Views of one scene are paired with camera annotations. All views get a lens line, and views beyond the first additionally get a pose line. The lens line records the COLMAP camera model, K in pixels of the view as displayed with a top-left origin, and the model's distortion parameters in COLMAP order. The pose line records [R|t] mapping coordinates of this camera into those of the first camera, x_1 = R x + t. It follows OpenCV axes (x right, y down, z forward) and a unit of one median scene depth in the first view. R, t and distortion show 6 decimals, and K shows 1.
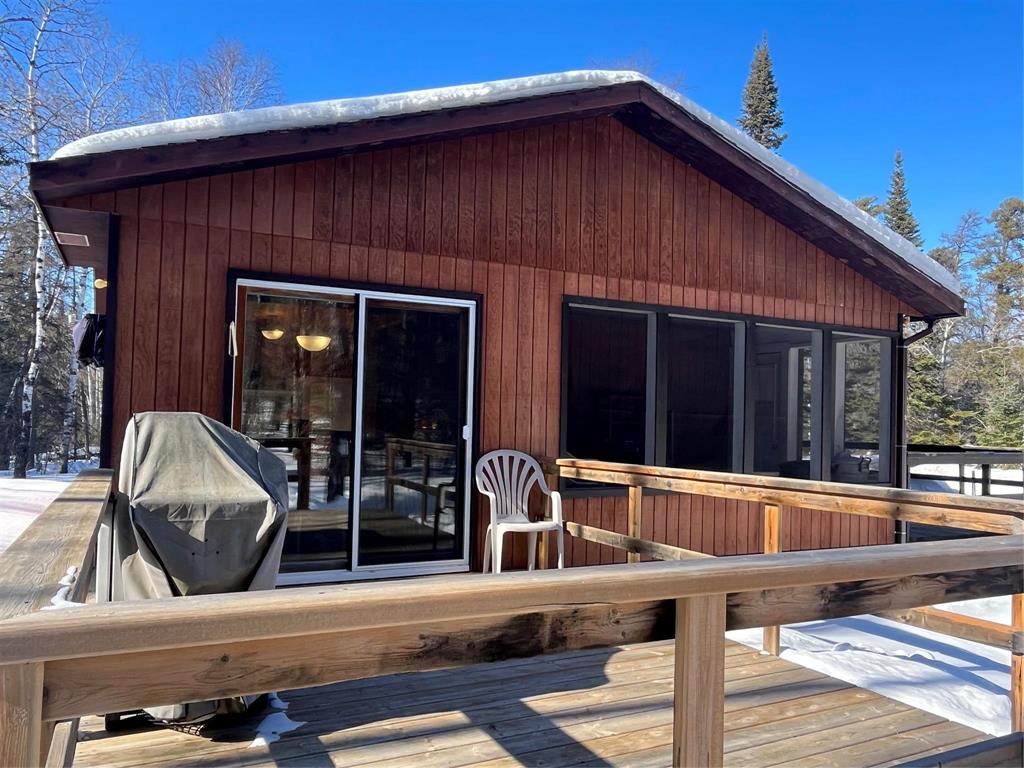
lens RADIAL K [[751.9, 0, 520.7], [0, 751.9, 401.7], [0, 0, 1]] dist [-0.007432, -0.003501]
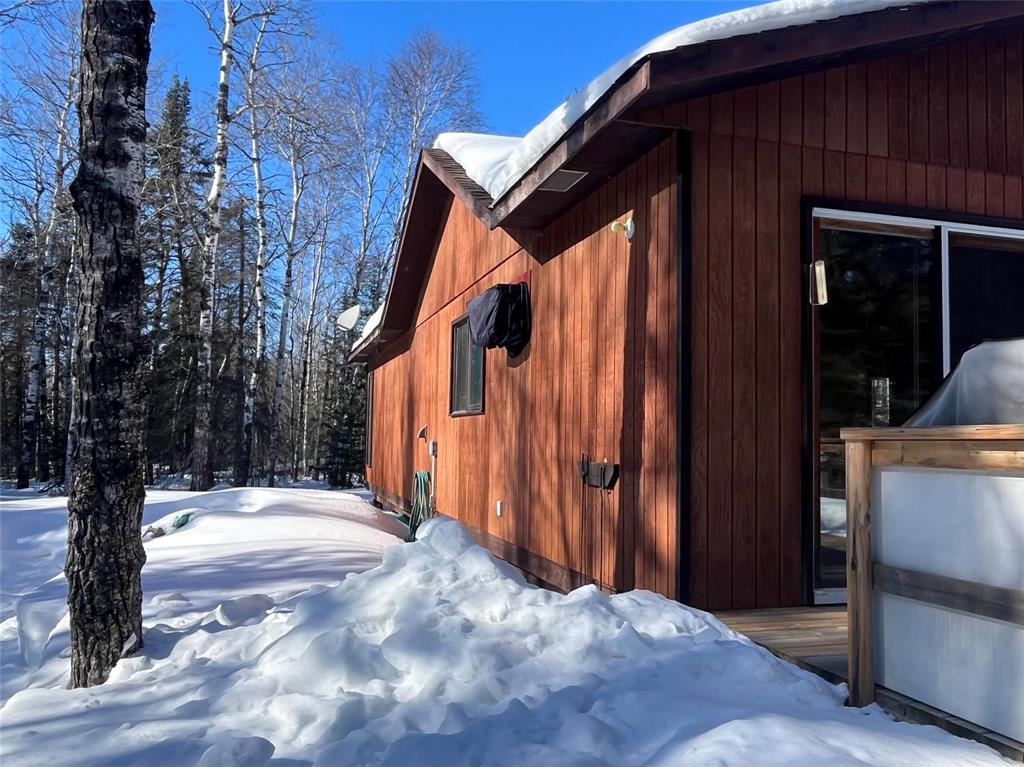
lens RADIAL K [[810.0, 0, 506.1], [0, 810.0, 402.7], [0, 0, 1]] dist [-0.001696, -0.004236]
pose [[0.983913, -0.014116, -0.178087, -0.521792], [0.009816, 0.999639, -0.025002, 0.055011], [0.178376, 0.022852, 0.983697, 0.109996]]
